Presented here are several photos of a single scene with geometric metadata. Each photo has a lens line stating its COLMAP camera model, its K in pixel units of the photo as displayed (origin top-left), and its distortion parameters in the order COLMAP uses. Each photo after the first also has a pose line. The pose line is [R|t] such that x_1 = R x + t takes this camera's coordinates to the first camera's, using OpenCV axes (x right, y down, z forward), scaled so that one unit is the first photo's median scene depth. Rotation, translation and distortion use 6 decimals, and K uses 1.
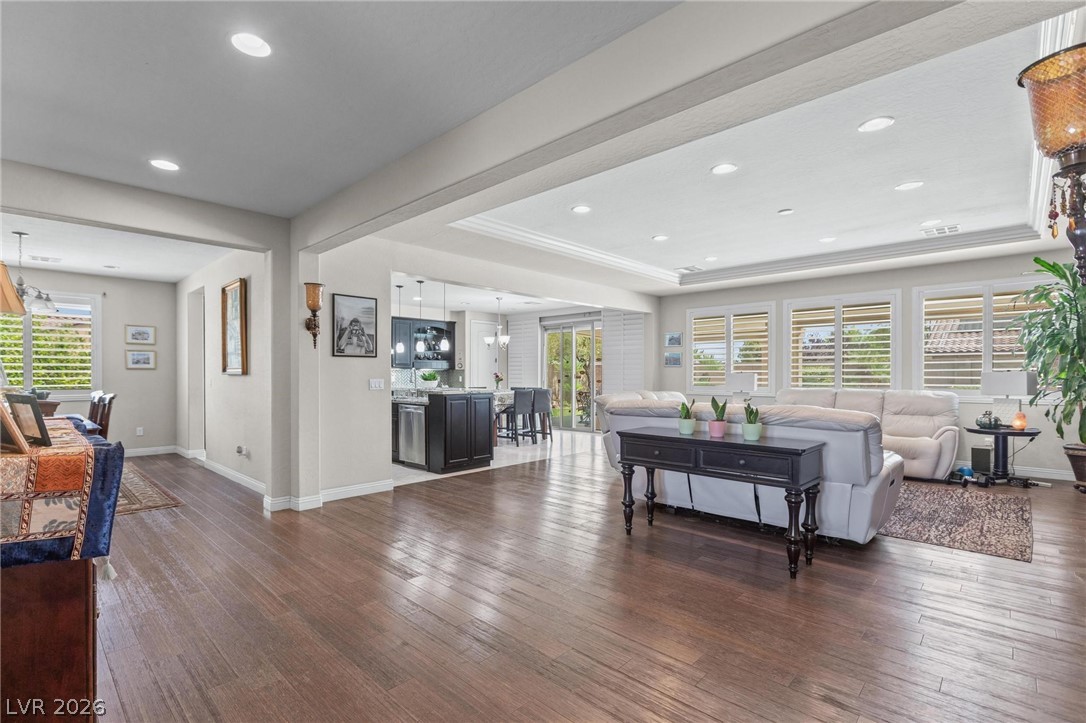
lens RADIAL K [[499.8, 0, 537.9], [0, 499.8, 371.7], [0, 0, 1]] dist [-0.004009, -0.000305]
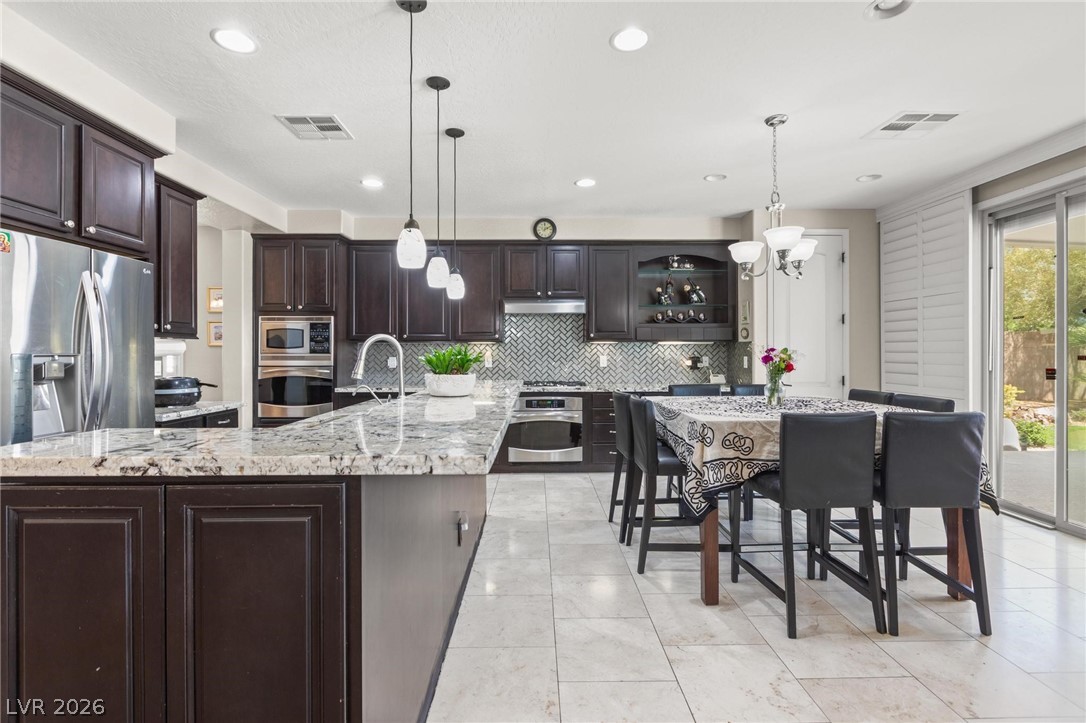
lens RADIAL K [[499.8, 0, 543.9], [0, 499.8, 349.3], [0, 0, 1]] dist [-0.004009, -0.000305]
pose [[0.704356, -0.007378, -0.709808, 0.062067], [0.007270, 0.999969, -0.003180, 0.004286], [0.709810, -0.002920, 0.704388, 0.877560]]
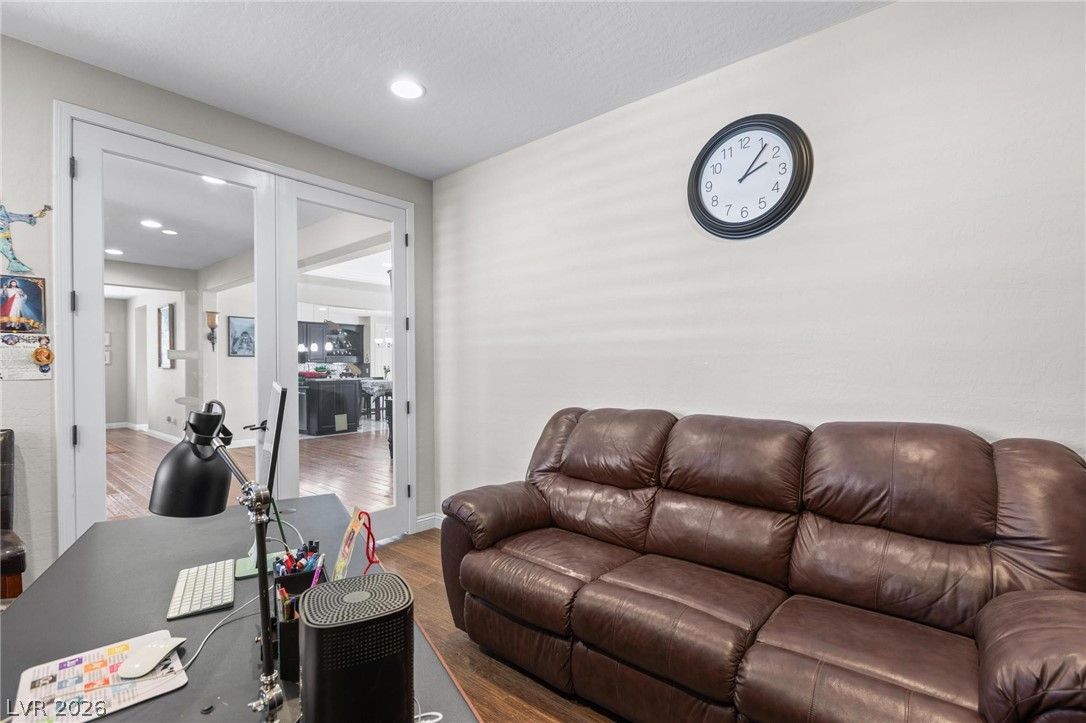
lens RADIAL K [[499.8, 0, 543.4], [0, 499.8, 362.7], [0, 0, 1]] dist [-0.004009, -0.000305]
pose [[0.998220, -0.002937, 0.059565, 0.332690], [0.003106, 0.999991, -0.002746, -0.002242], [-0.059556, 0.002926, 0.998221, -0.428466]]
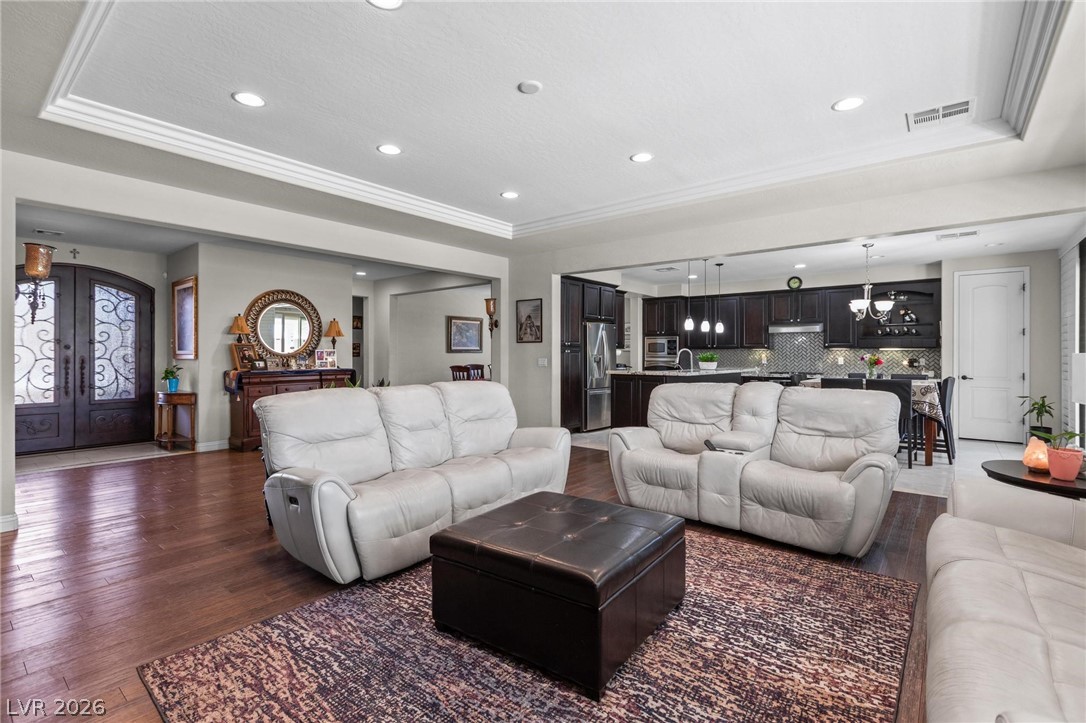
lens RADIAL K [[499.8, 0, 544.6], [0, 499.8, 353.2], [0, 0, 1]] dist [-0.004009, -0.000305]
pose [[0.078287, -0.002937, -0.996927, 0.753085], [0.002859, 0.999992, -0.002722, 0.003608], [0.996927, -0.002637, 0.078295, 0.668440]]
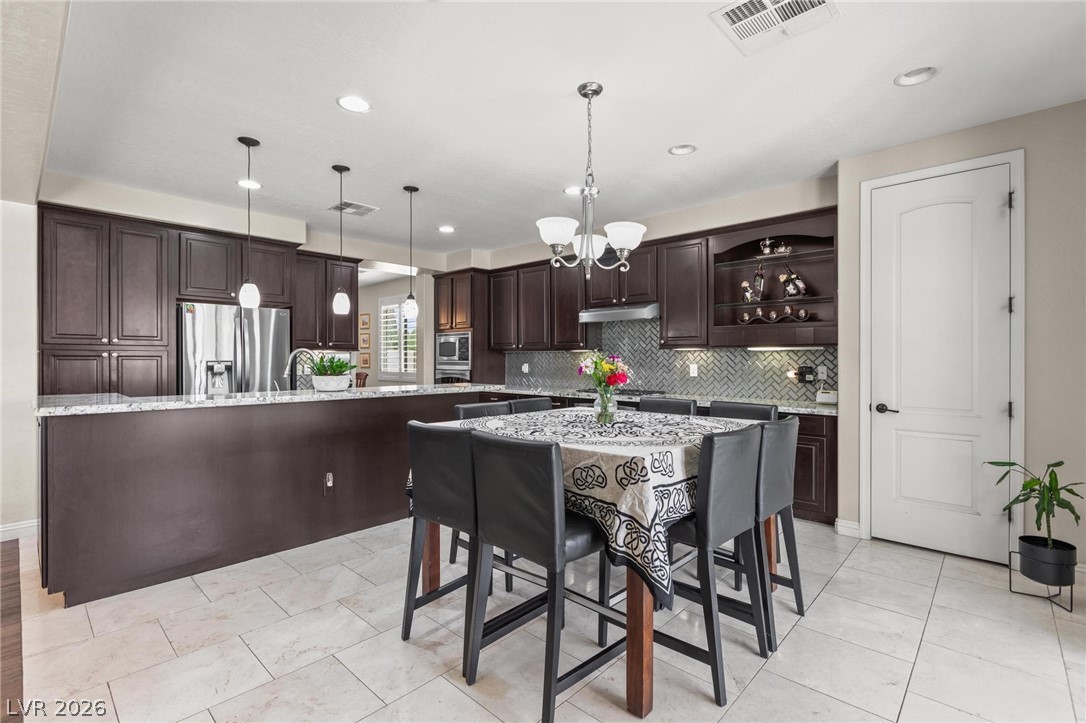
lens RADIAL K [[499.8, 0, 536.3], [0, 499.8, 358.9], [0, 0, 1]] dist [-0.004009, -0.000305]
pose [[0.014088, -0.002519, -0.999898, 0.266043], [0.005654, 0.999981, -0.002440, 0.005551], [0.999885, -0.005619, 0.014102, 1.276707]]
